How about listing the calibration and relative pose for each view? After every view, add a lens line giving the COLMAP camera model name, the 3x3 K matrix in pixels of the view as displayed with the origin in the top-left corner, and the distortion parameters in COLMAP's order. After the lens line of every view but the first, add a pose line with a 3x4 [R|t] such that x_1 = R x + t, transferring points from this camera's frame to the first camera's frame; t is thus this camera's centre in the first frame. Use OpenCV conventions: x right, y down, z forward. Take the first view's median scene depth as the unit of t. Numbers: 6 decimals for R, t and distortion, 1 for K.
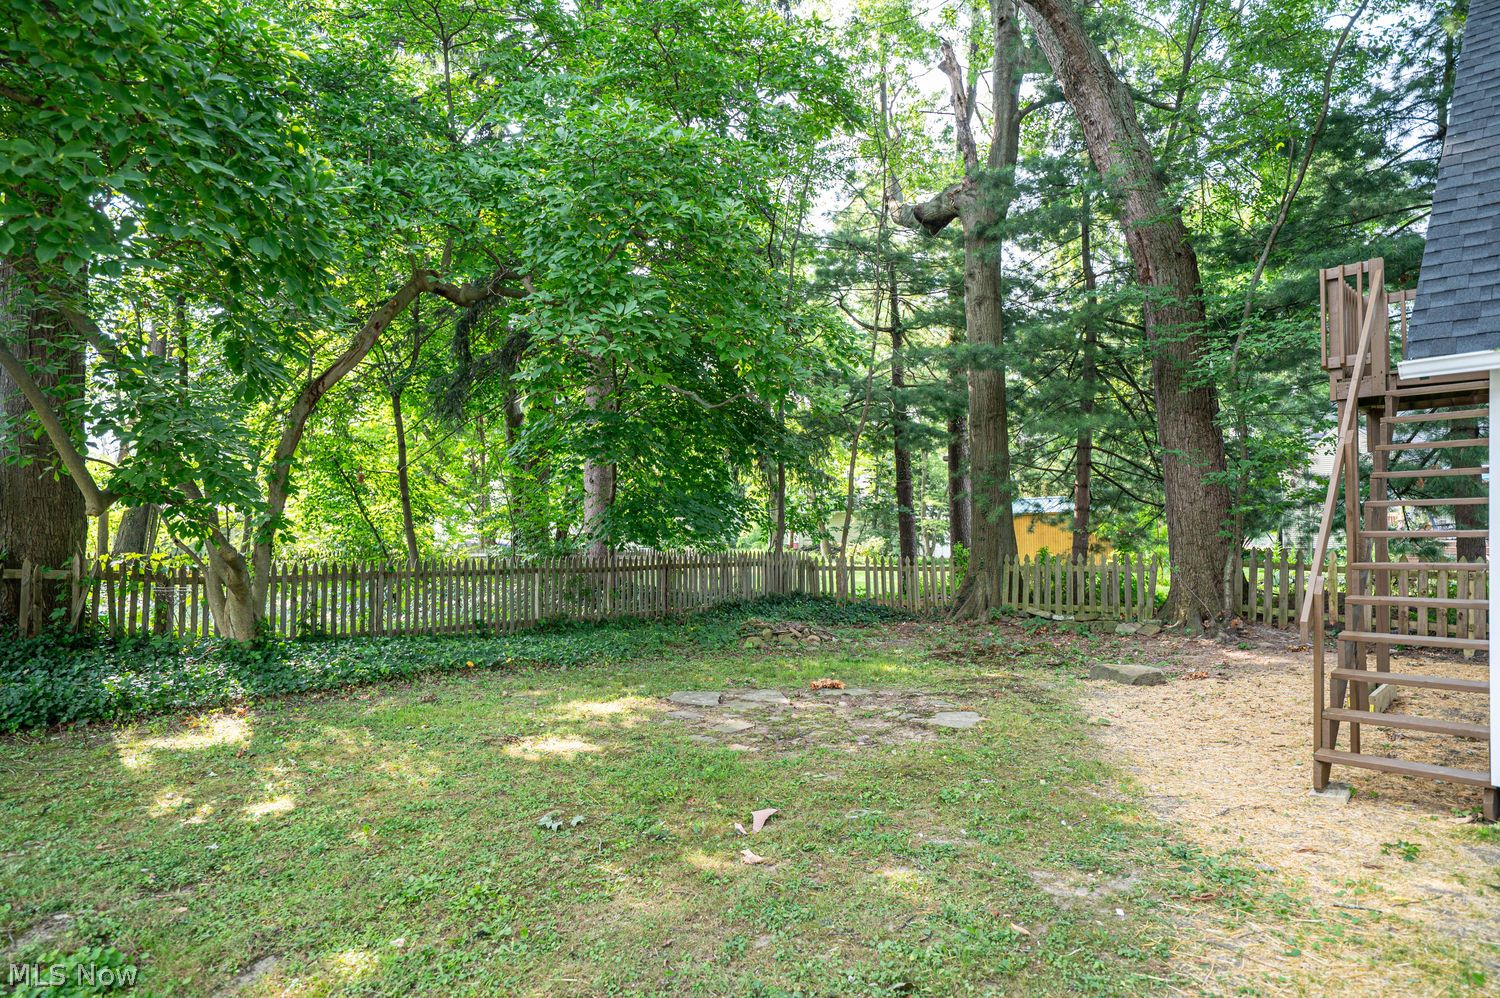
lens RADIAL K [[869.0, 0, 752.6], [0, 869.0, 503.3], [0, 0, 1]] dist [0.001220, 0.000205]
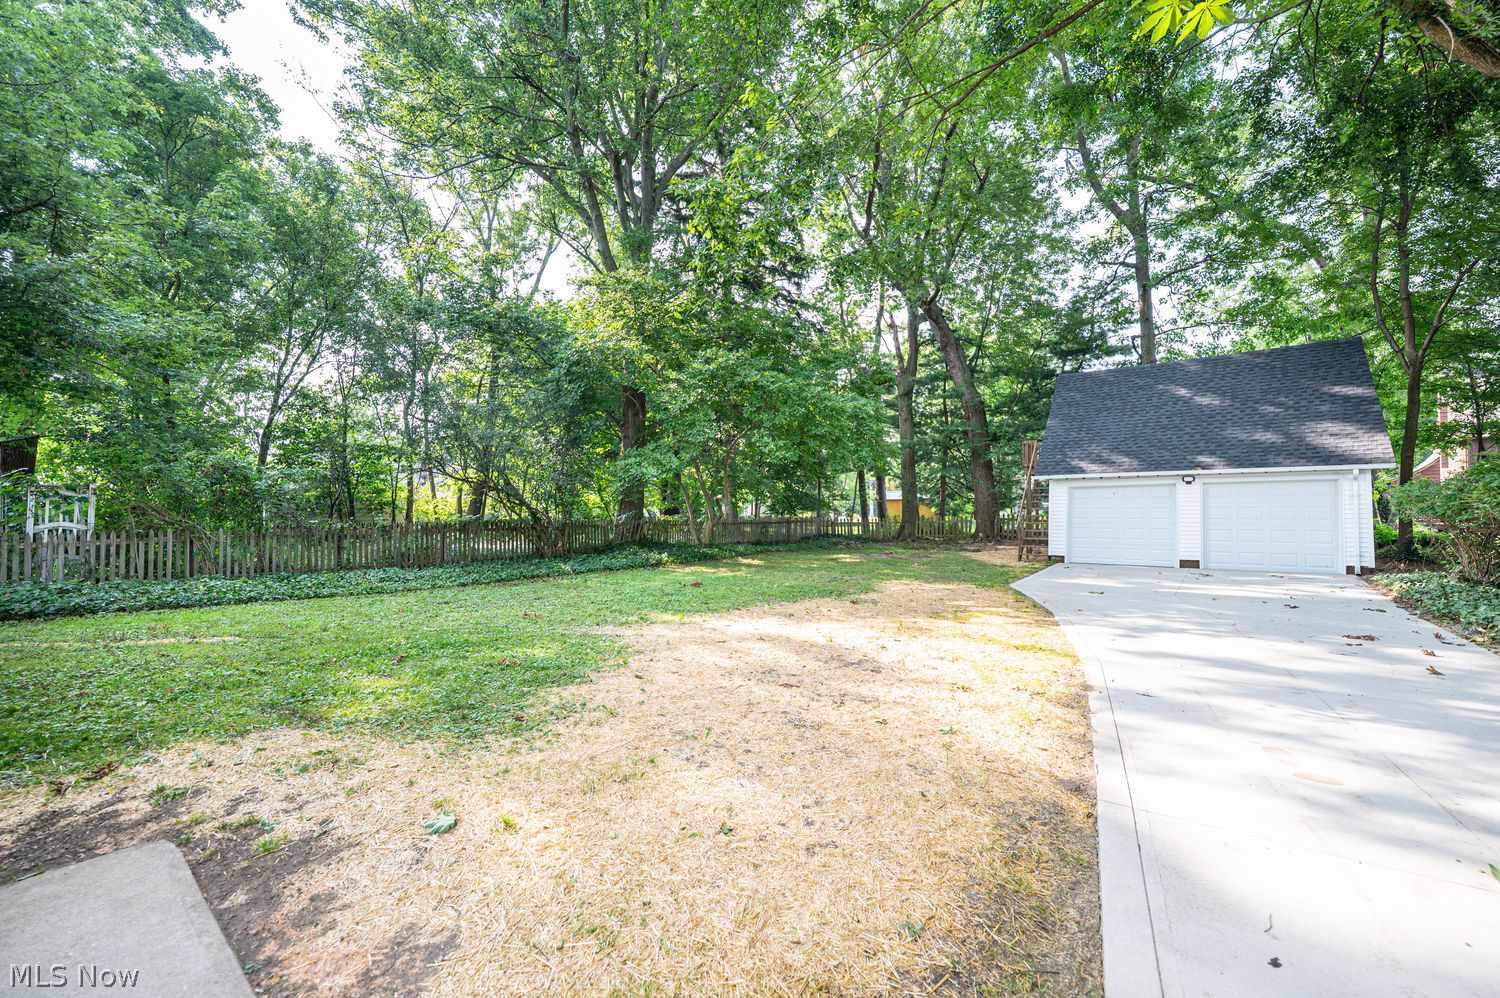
lens RADIAL K [[600.0, 0, 748.5], [0, 600.0, 506.3], [0, 0, 1]] dist [-0.000353, -0.000002]
pose [[0.991246, 0.002866, 0.132000, -0.455882], [-0.006663, 0.999577, 0.028326, -0.021784], [-0.131863, -0.028957, 0.990845, -0.751819]]
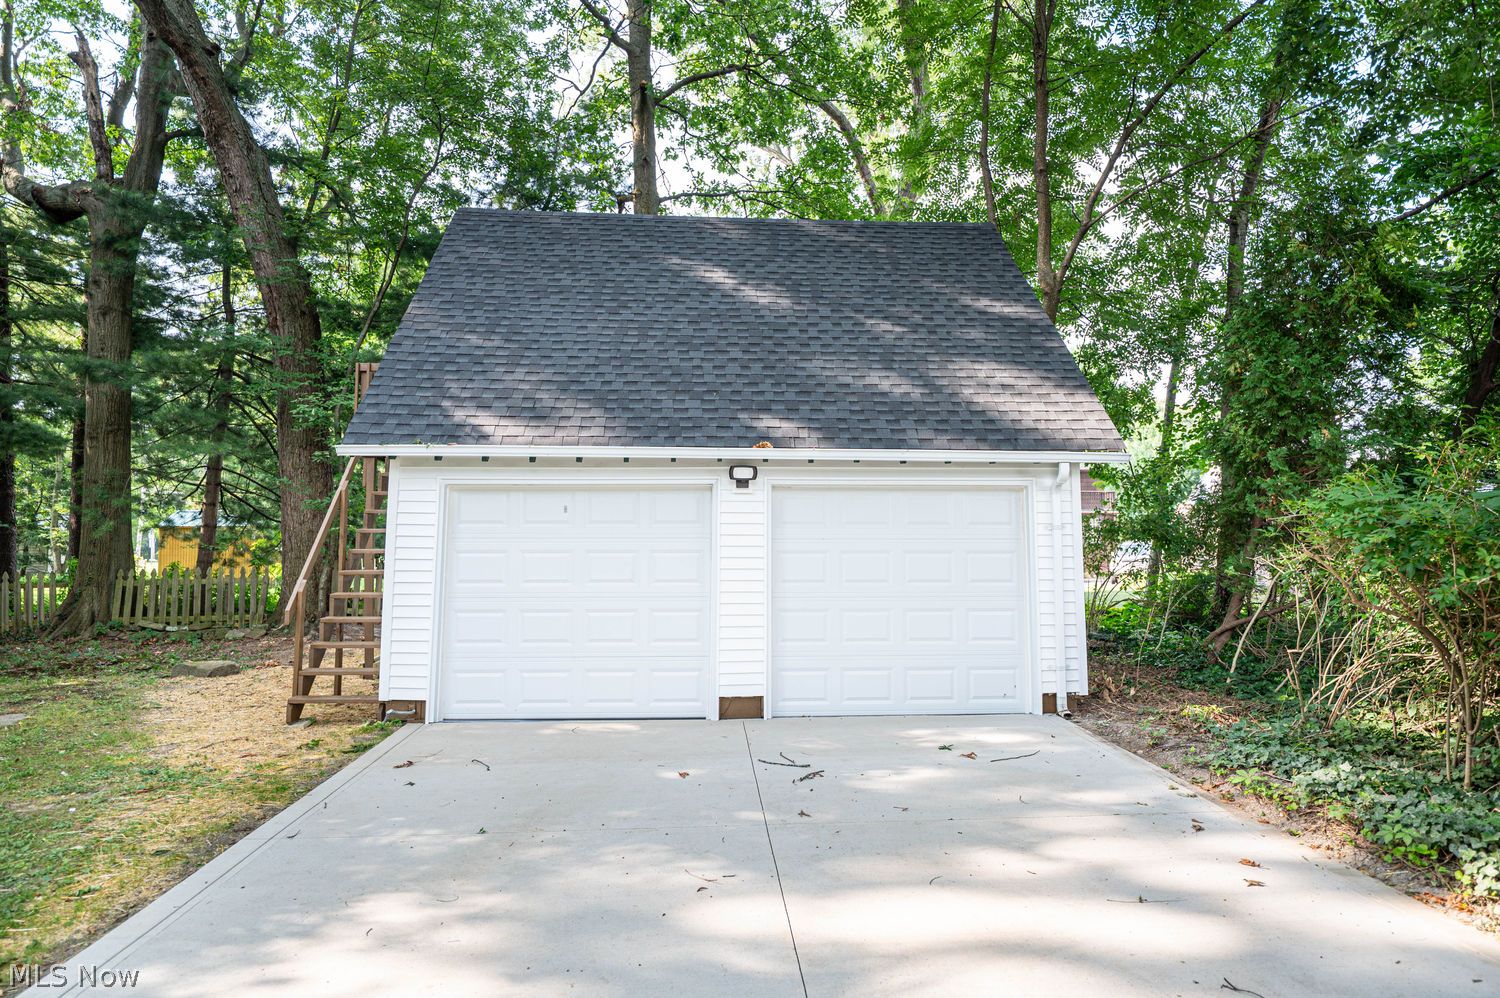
lens RADIAL K [[869.0, 0, 752.6], [0, 869.0, 503.3], [0, 0, 1]] dist [0.001220, 0.000205]
pose [[0.655089, 0.047455, 0.754060, 0.011111], [-0.033884, 0.998867, -0.033425, -0.008149], [-0.754791, -0.003654, 0.655955, -0.206170]]
